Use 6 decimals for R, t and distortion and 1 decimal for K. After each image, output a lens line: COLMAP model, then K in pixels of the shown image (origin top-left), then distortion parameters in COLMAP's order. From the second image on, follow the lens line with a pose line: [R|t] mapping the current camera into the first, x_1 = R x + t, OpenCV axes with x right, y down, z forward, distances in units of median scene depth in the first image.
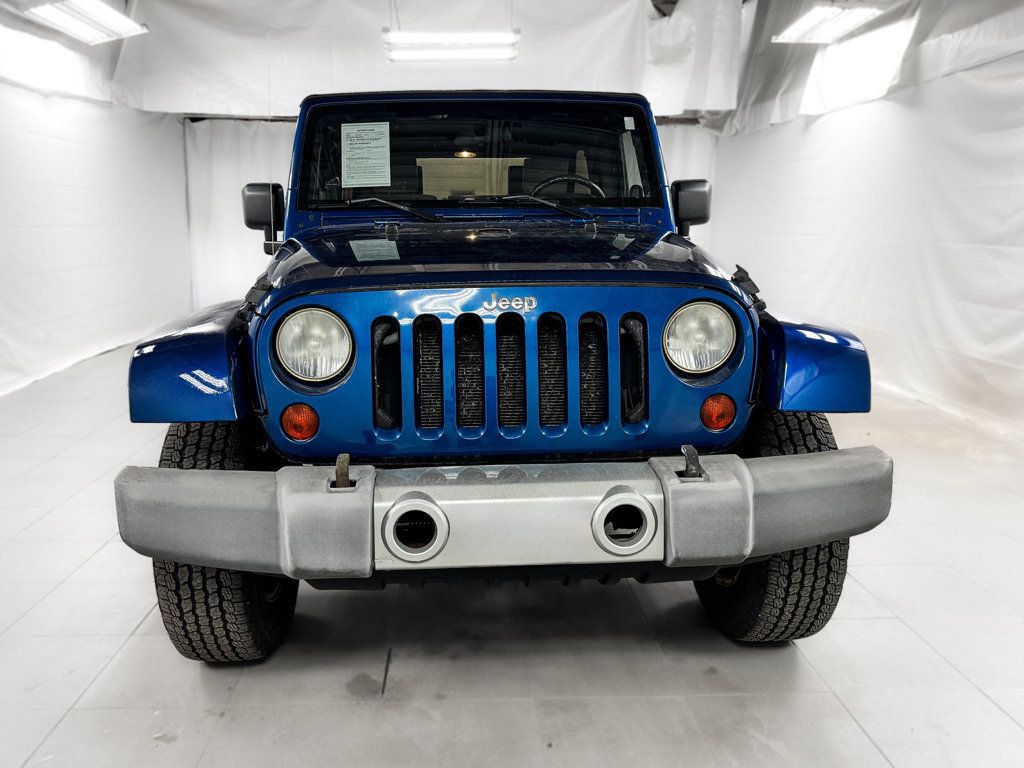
lens RADIAL K [[821.5, 0, 492.2], [0, 821.5, 380.3], [0, 0, 1]] dist [0.009737, -0.017221]
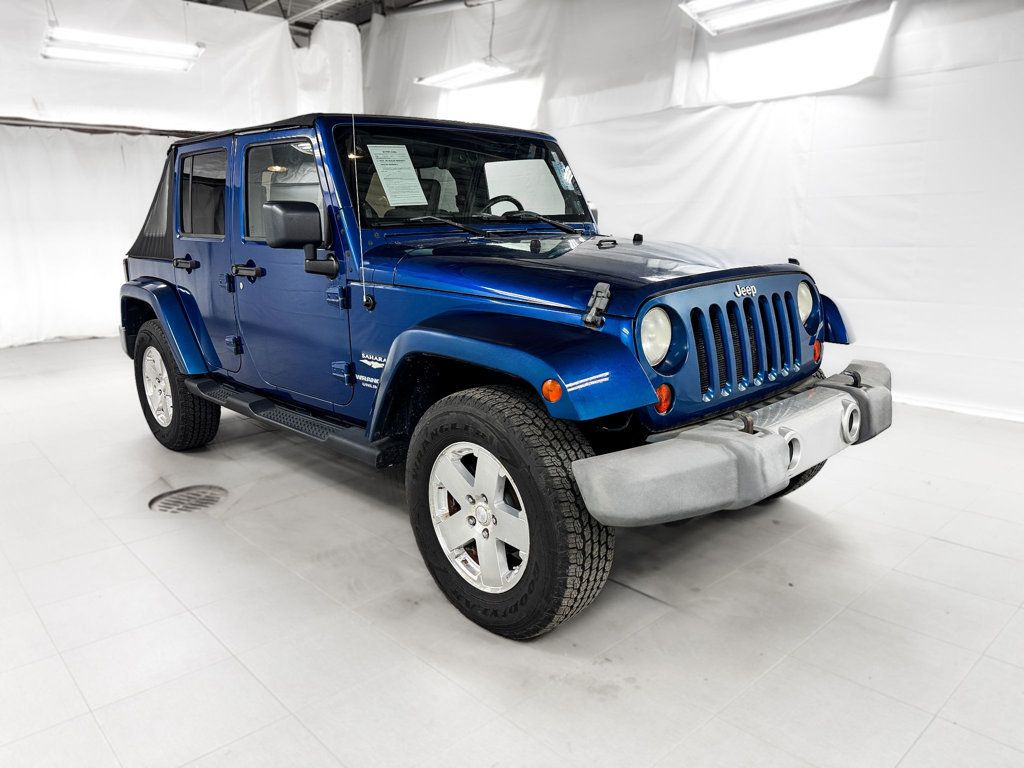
lens RADIAL K [[737.6, 0, 512.1], [0, 737.6, 380.0], [0, 0, 1]] dist [0.014557, -0.019338]
pose [[0.760452, -0.146528, 0.632647, -0.687223], [0.139174, 0.988349, 0.061623, -0.047524], [-0.634305, 0.041187, 0.771985, 0.166777]]
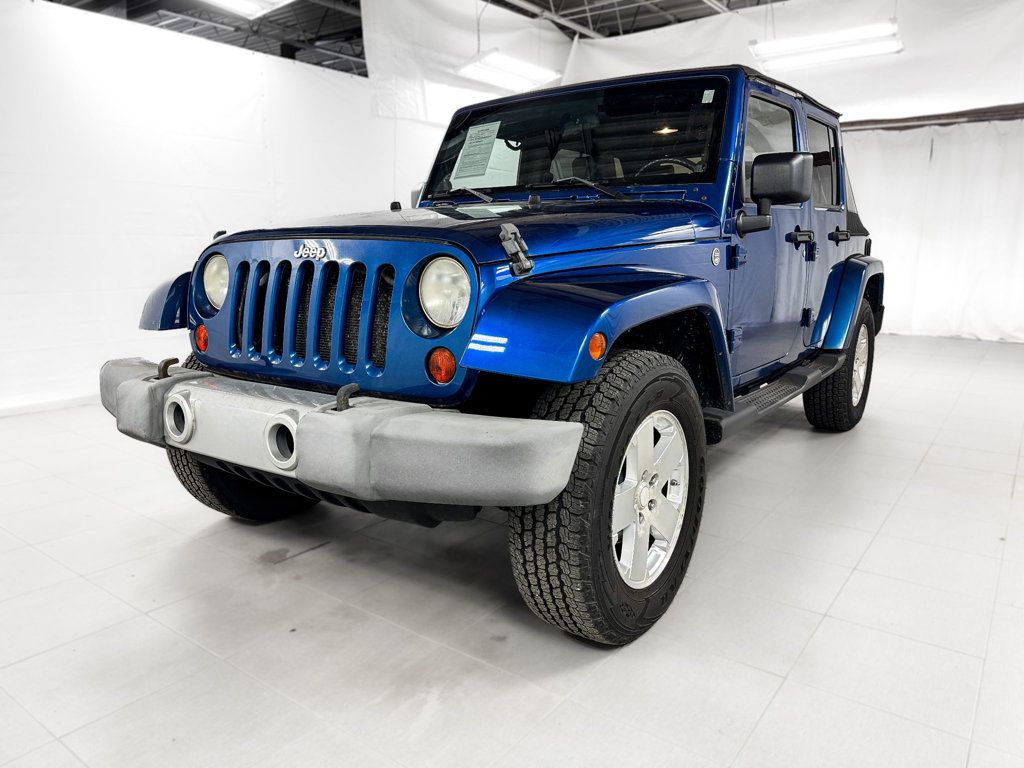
lens RADIAL K [[737.6, 0, 511.9], [0, 737.6, 384.9], [0, 0, 1]] dist [0.014557, -0.019338]
pose [[0.778339, 0.119817, -0.616305, 0.568829], [-0.122996, 0.991700, 0.037465, 0.012041], [0.615678, 0.046642, 0.786616, 0.214948]]
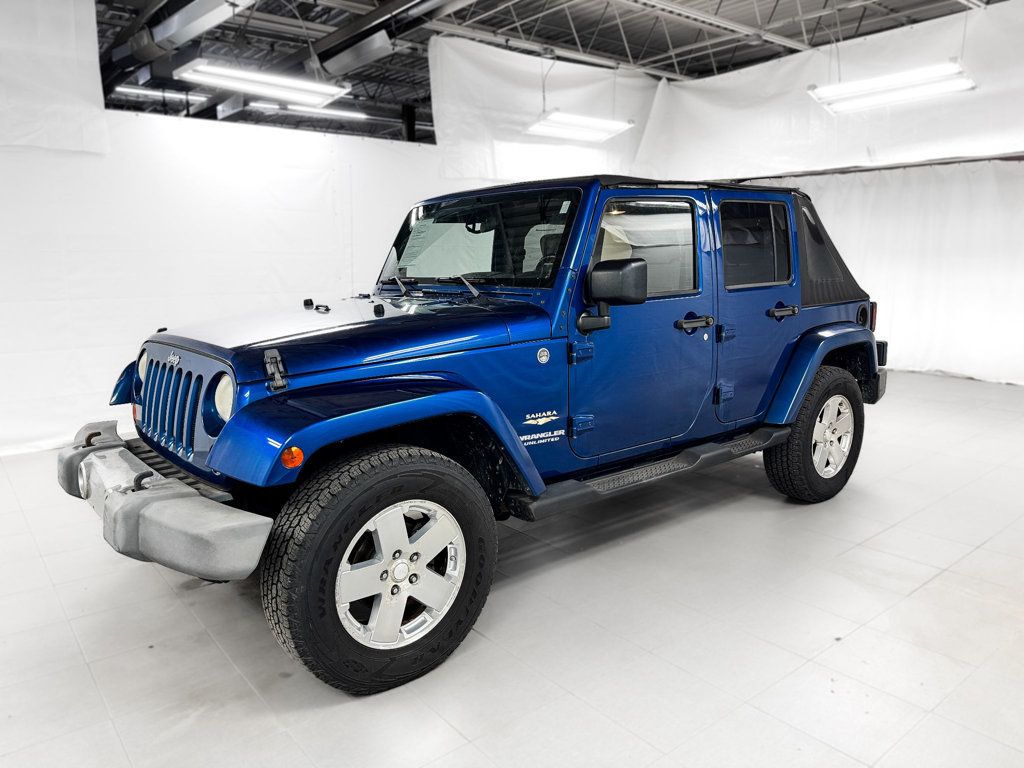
lens RADIAL K [[737.6, 0, 511.4], [0, 737.6, 386.3], [0, 0, 1]] dist [0.014557, -0.019338]
pose [[0.590005, 0.134929, -0.796045, 0.926962], [-0.146812, 0.987430, 0.058555, -0.133342], [0.793939, 0.082322, 0.602398, 0.410778]]
